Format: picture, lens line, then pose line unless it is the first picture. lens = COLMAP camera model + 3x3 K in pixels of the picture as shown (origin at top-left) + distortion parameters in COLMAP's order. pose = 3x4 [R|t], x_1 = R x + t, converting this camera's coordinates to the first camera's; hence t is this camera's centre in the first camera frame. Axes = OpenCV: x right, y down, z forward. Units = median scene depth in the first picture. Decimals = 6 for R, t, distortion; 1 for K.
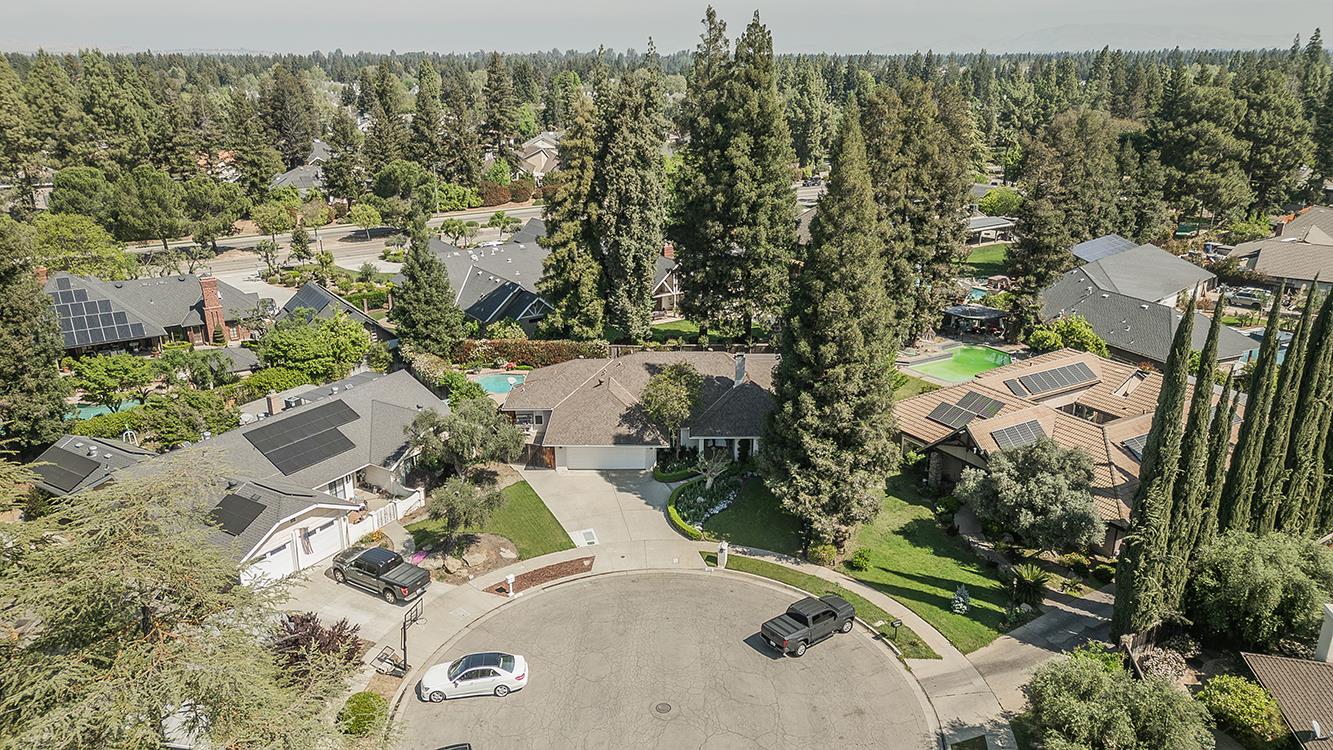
lens RADIAL K [[931.0, 0, 659.0], [0, 931.0, 374.4], [0, 0, 1]] dist [0.074872, -0.048942]
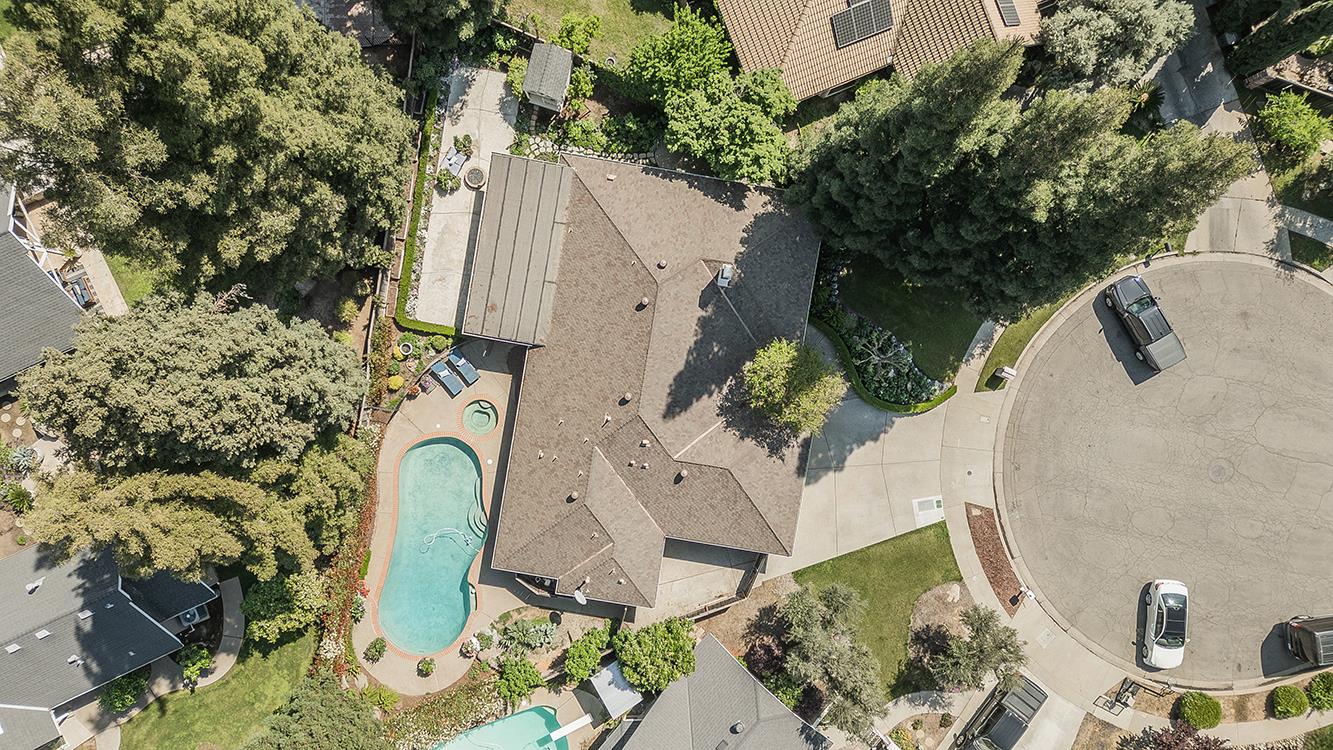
lens RADIAL K [[931.0, 0, 668.2], [0, 931.0, 376.3], [0, 0, 1]] dist [0.074872, -0.048942]
pose [[0.163620, -0.986521, 0.002370, 0.005124], [0.300318, 0.052098, 0.952415, -0.693671], [-0.939701, -0.155122, 0.304794, 0.865561]]
